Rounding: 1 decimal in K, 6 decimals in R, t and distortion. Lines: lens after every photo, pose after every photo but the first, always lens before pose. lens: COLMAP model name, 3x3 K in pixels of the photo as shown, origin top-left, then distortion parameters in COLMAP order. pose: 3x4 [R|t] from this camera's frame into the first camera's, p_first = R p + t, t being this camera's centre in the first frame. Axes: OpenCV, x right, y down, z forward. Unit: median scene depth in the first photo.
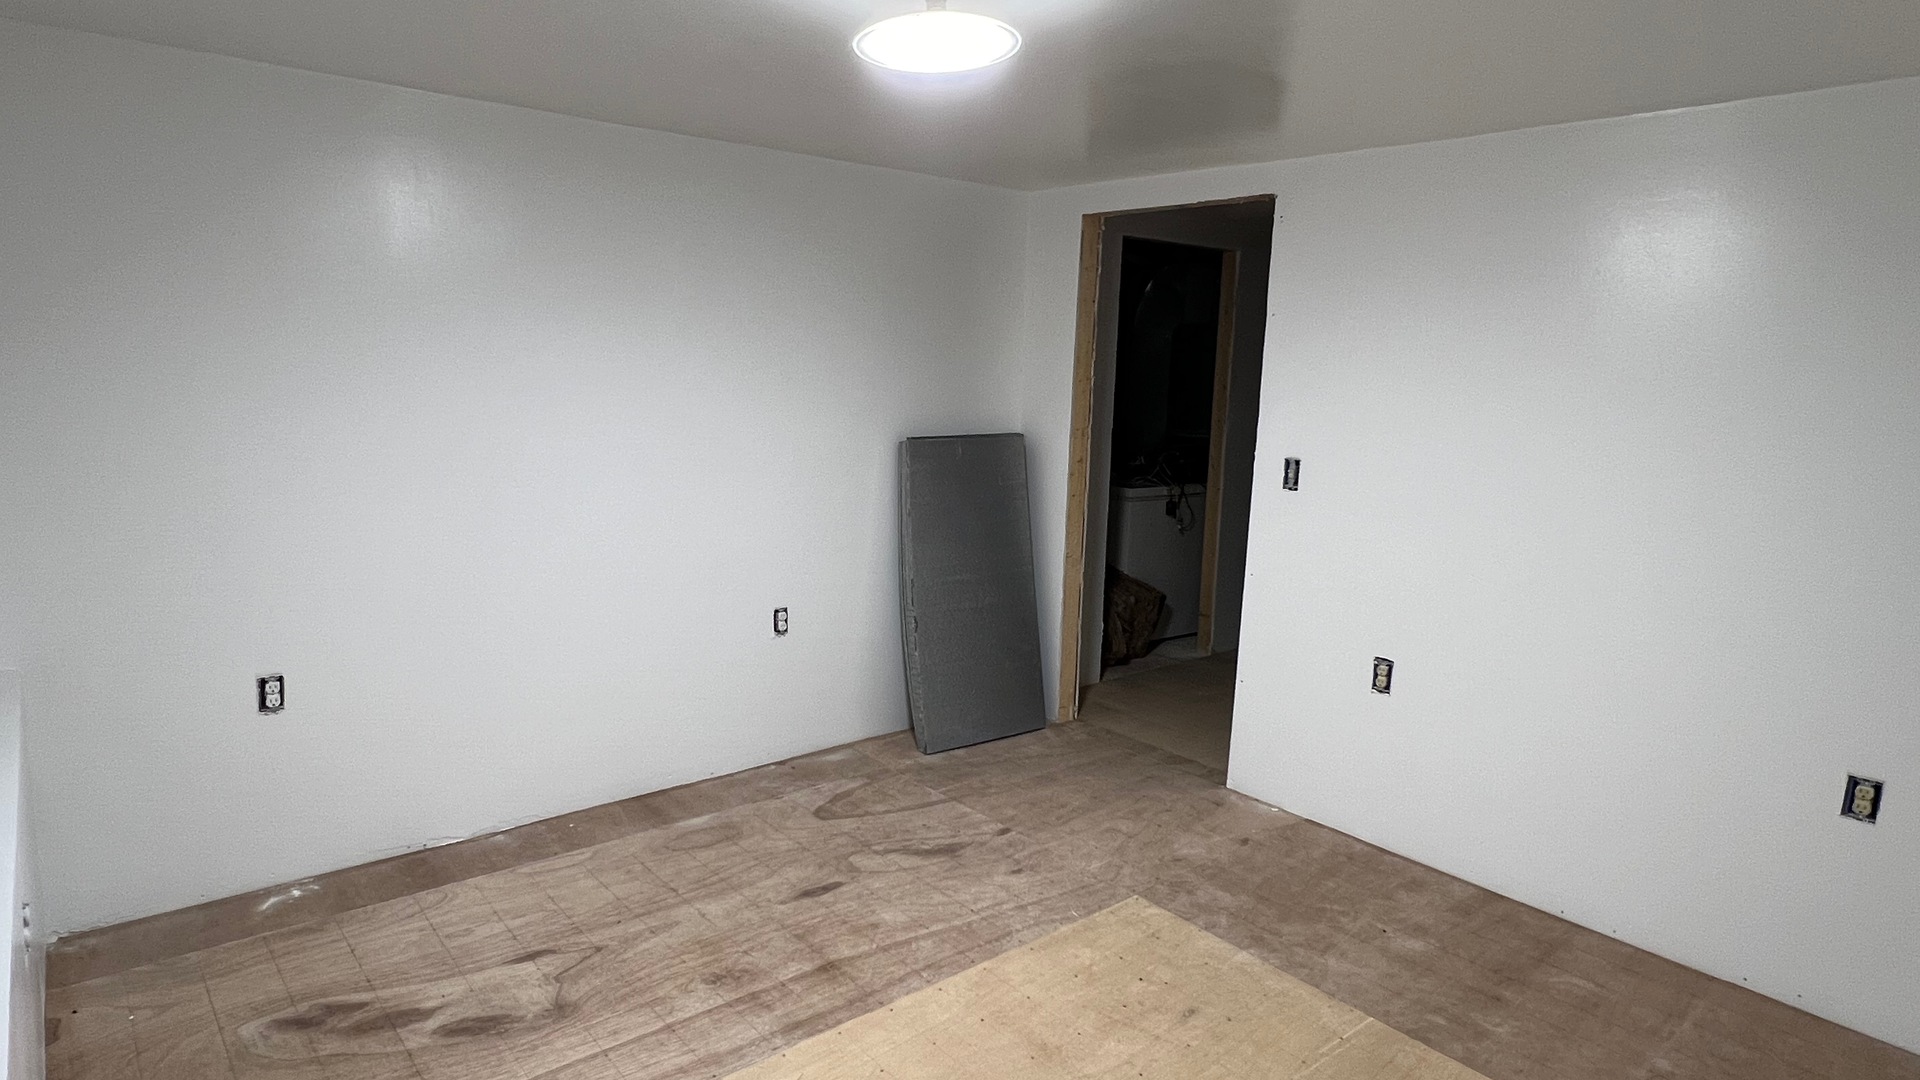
lens RADIAL K [[1076.2, 0, 960.0], [0, 1076.2, 540.0], [0, 0, 1]] dist [0.000346, 0.000055]
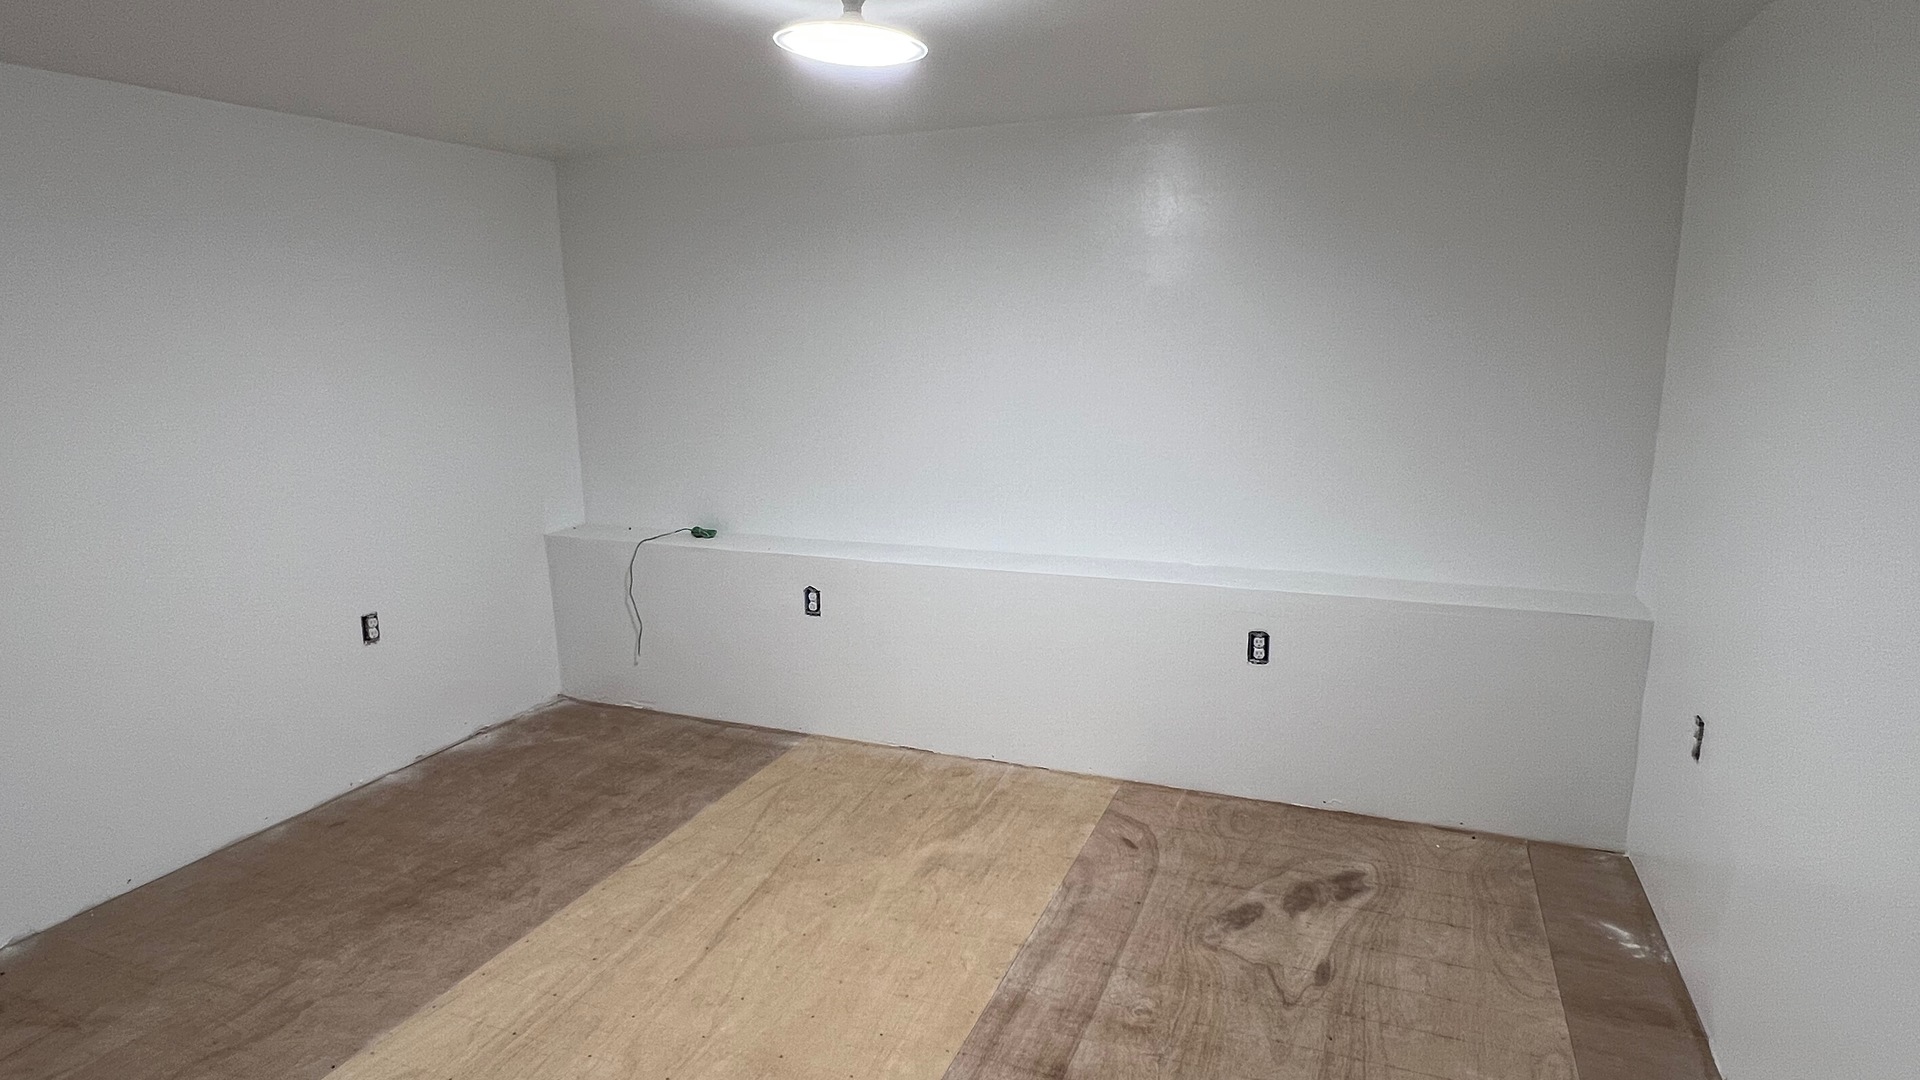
lens RADIAL K [[1075.5, 0, 960.0], [0, 1075.5, 540.0], [0, 0, 1]] dist [-0.000231, -0.000077]
pose [[-0.882419, 0.066502, -0.465740, 0.322515], [-0.096546, 0.943292, 0.317613, -0.262154], [0.460451, 0.325234, -0.825959, 1.618055]]
